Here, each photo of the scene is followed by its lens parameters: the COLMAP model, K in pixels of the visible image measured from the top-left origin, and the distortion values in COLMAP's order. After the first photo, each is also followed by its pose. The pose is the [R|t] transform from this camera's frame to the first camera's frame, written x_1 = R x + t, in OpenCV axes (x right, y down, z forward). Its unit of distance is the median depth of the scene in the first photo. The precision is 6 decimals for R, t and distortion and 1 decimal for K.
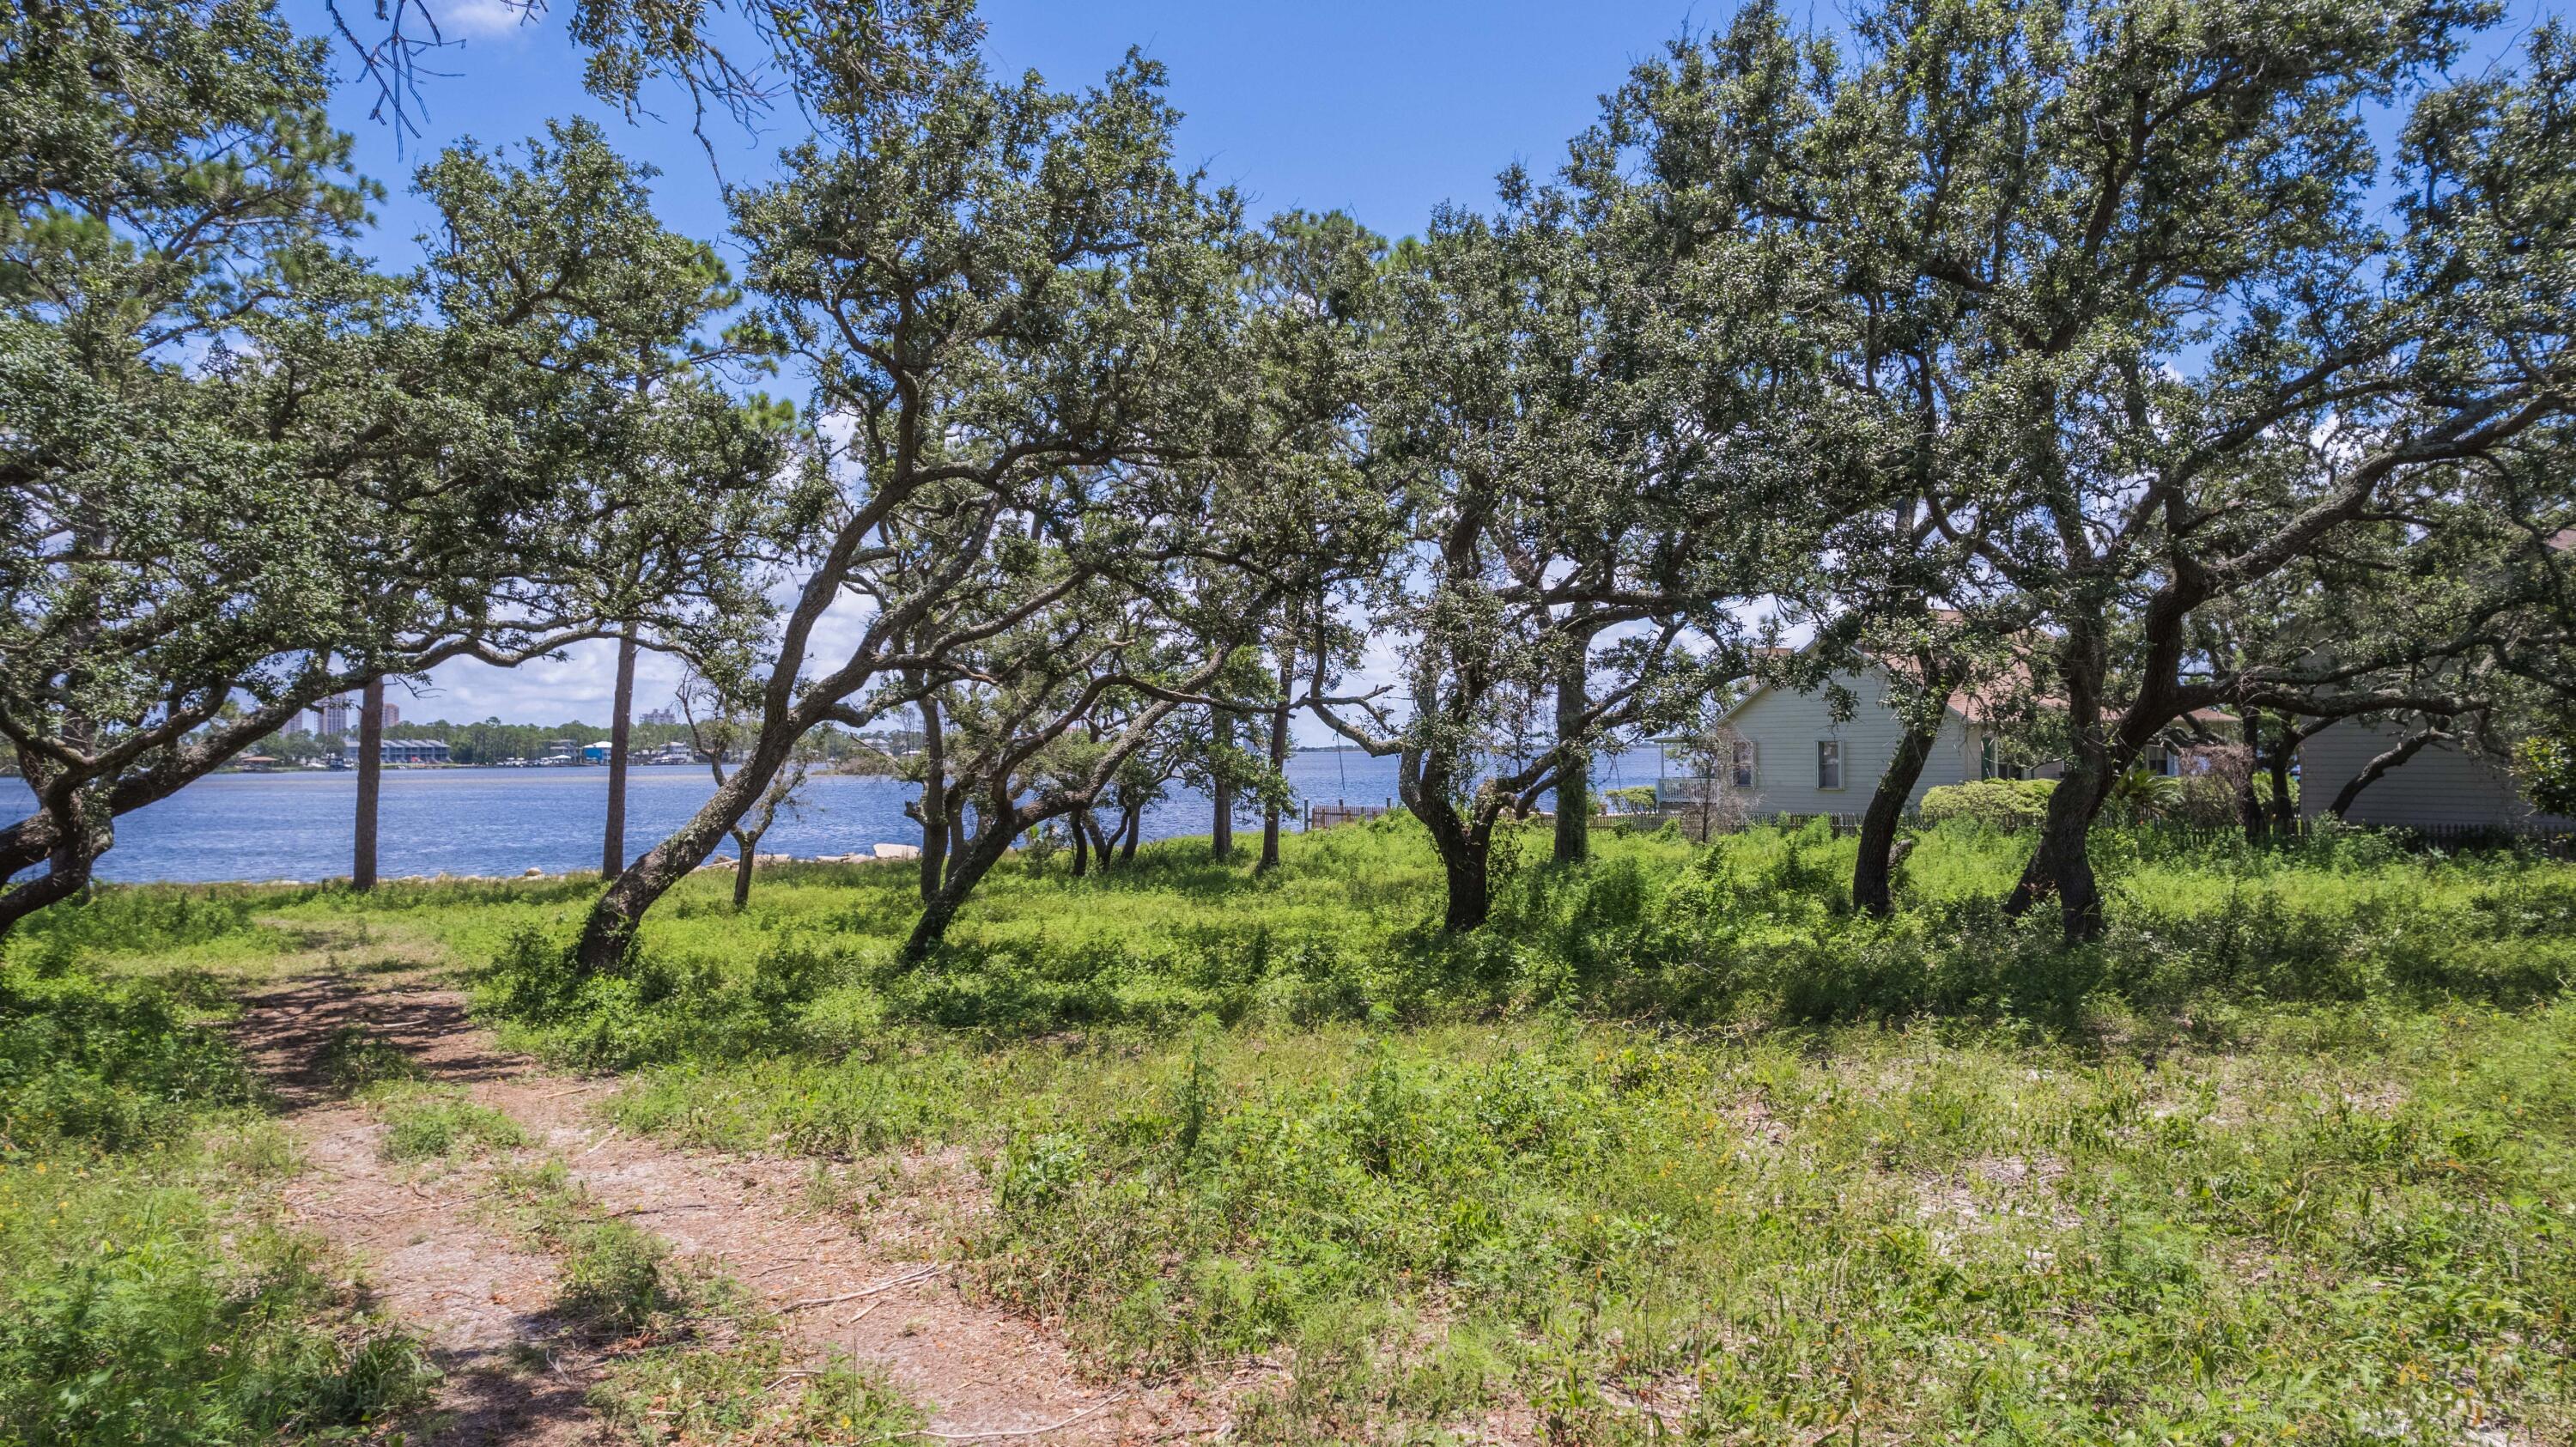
lens RADIAL K [[1743.8, 0, 1288.0], [0, 1743.8, 723.5], [0, 0, 1]] dist [-0.005981, -0.000898]
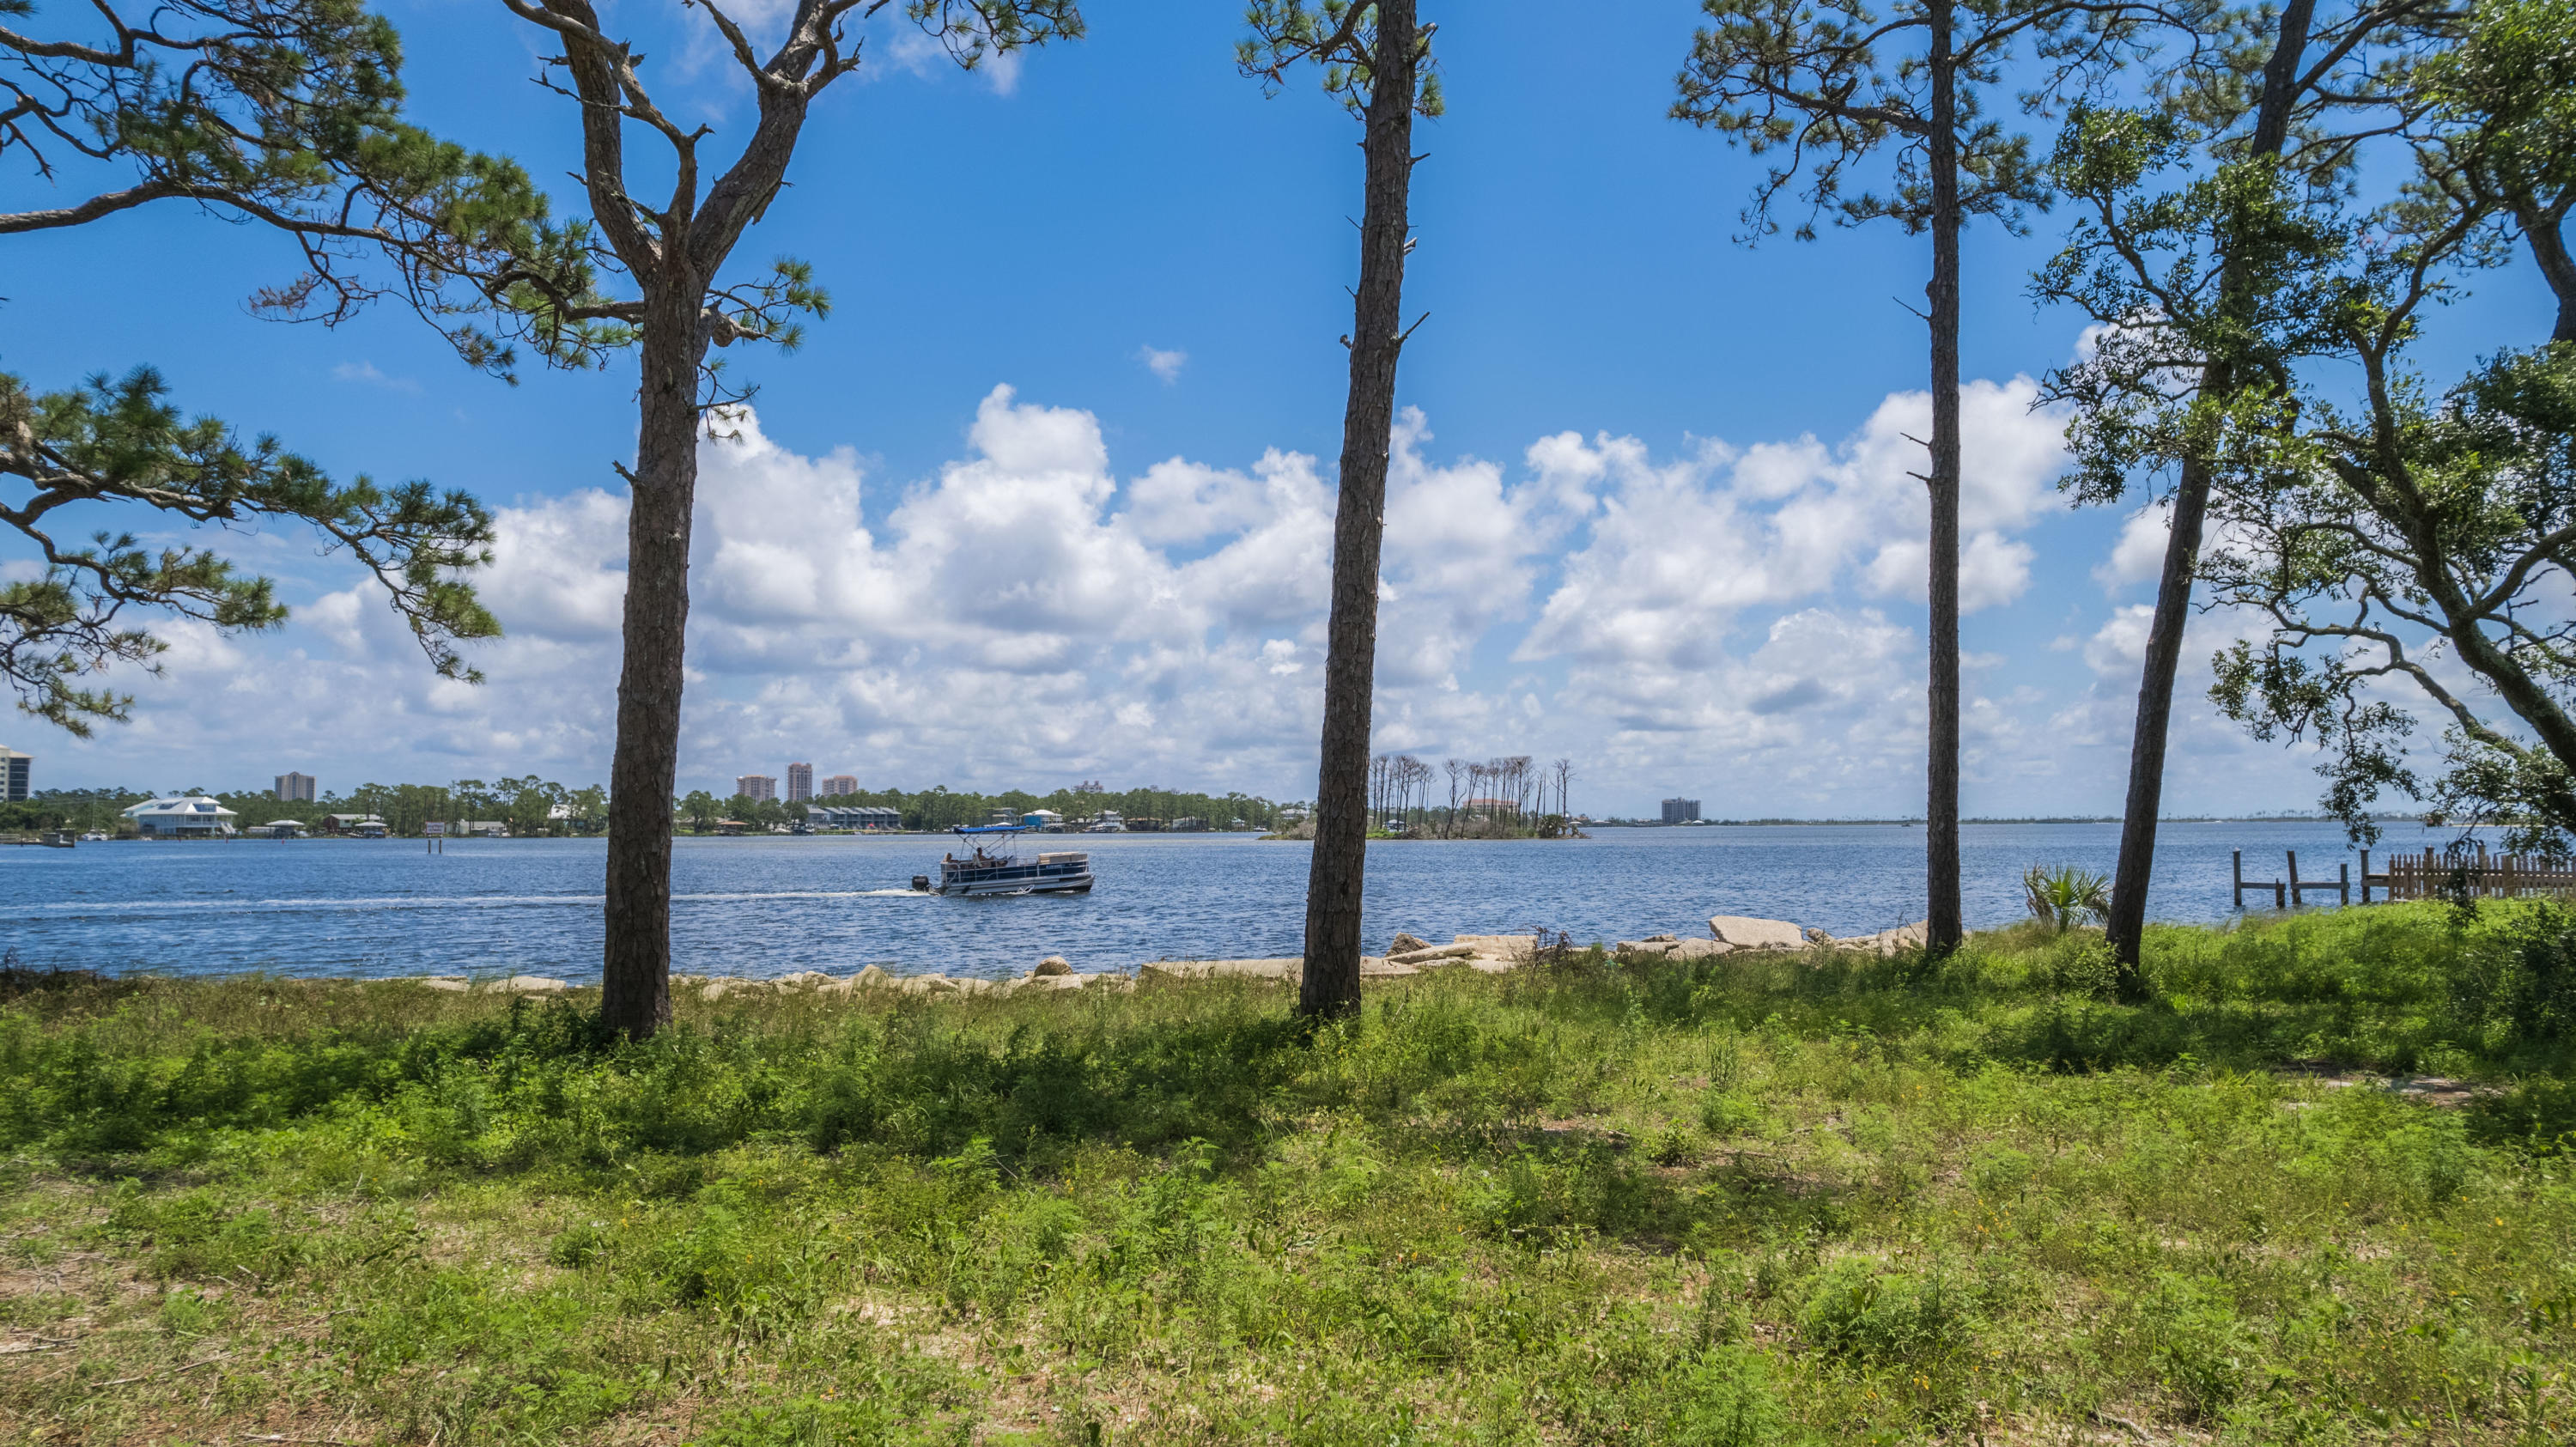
lens RADIAL K [[1775.8, 0, 1288.0], [0, 1775.8, 723.5], [0, 0, 1]] dist [-0.027271, -0.000846]
pose [[0.972697, -0.005253, -0.232019, -0.317942], [-0.004492, 0.999130, -0.041452, 0.050056], [0.232035, 0.041363, 0.971828, 0.671972]]
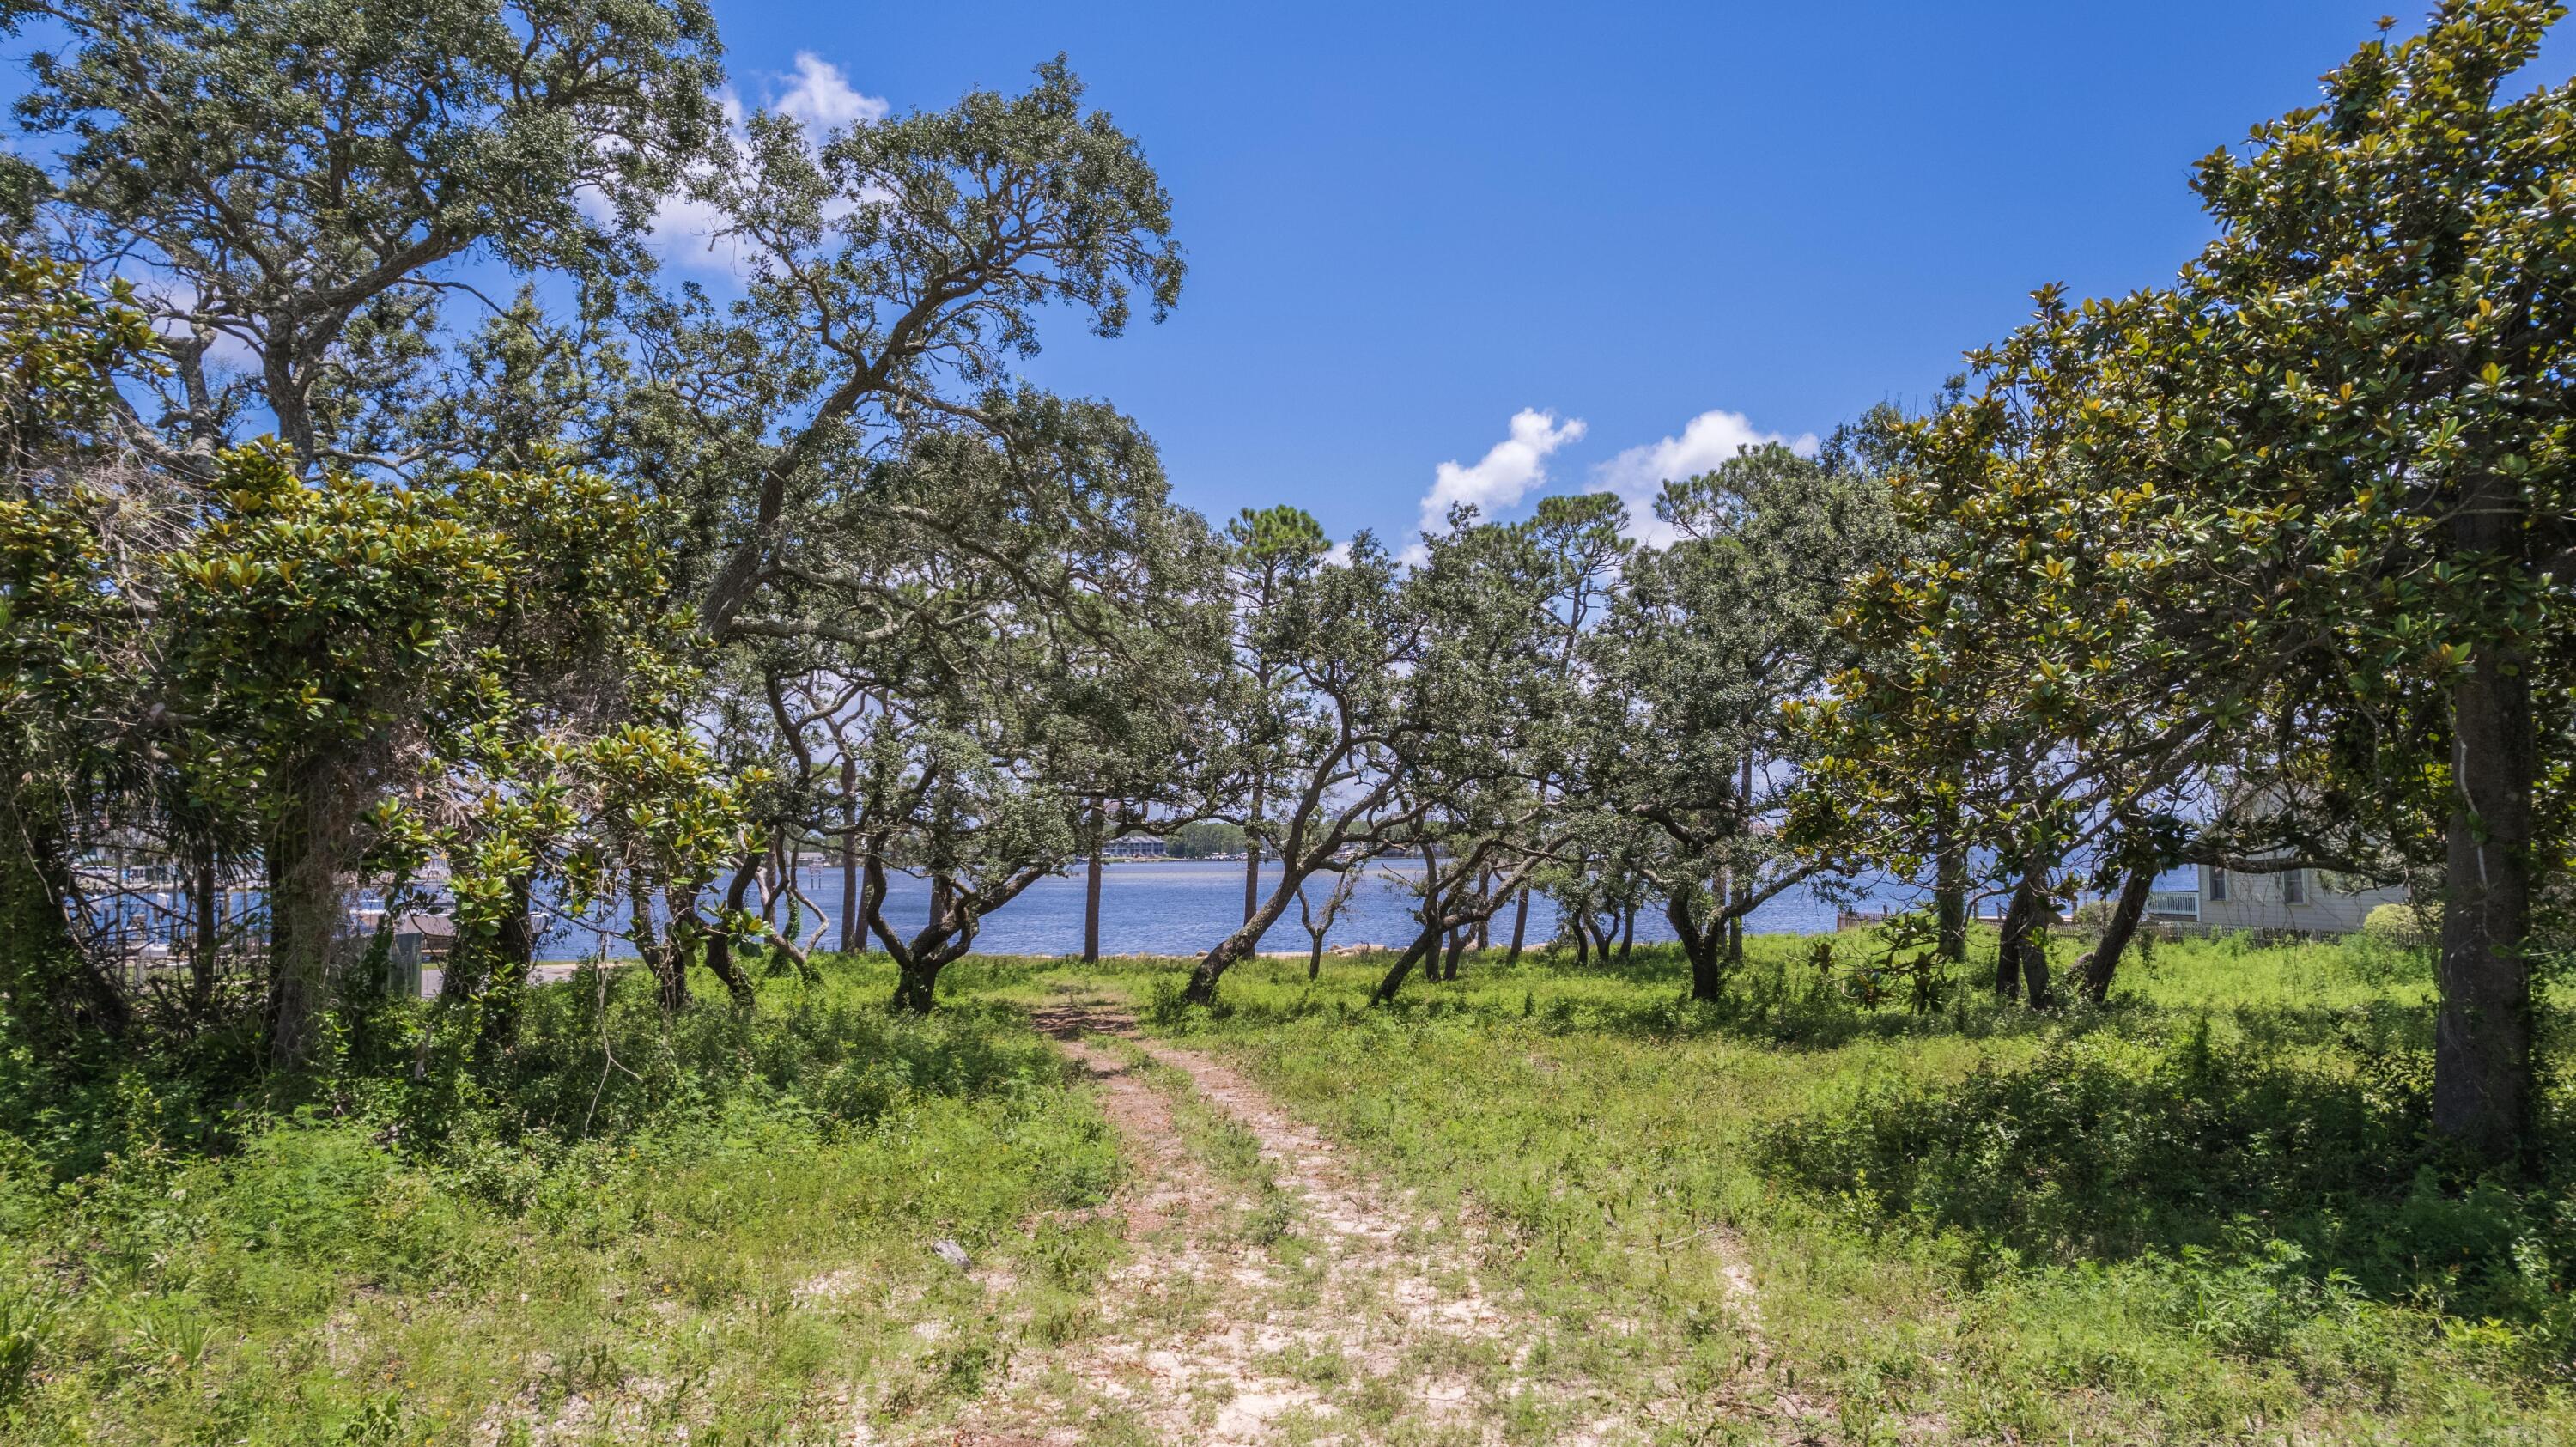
lens RADIAL K [[1743.8, 0, 1288.0], [0, 1743.8, 723.5], [0, 0, 1]] dist [-0.005981, -0.000898]
pose [[0.928594, -0.024755, -0.370270, 0.301614], [0.004893, 0.998503, -0.054484, -0.043249], [0.371064, 0.048781, 0.927325, -0.546647]]
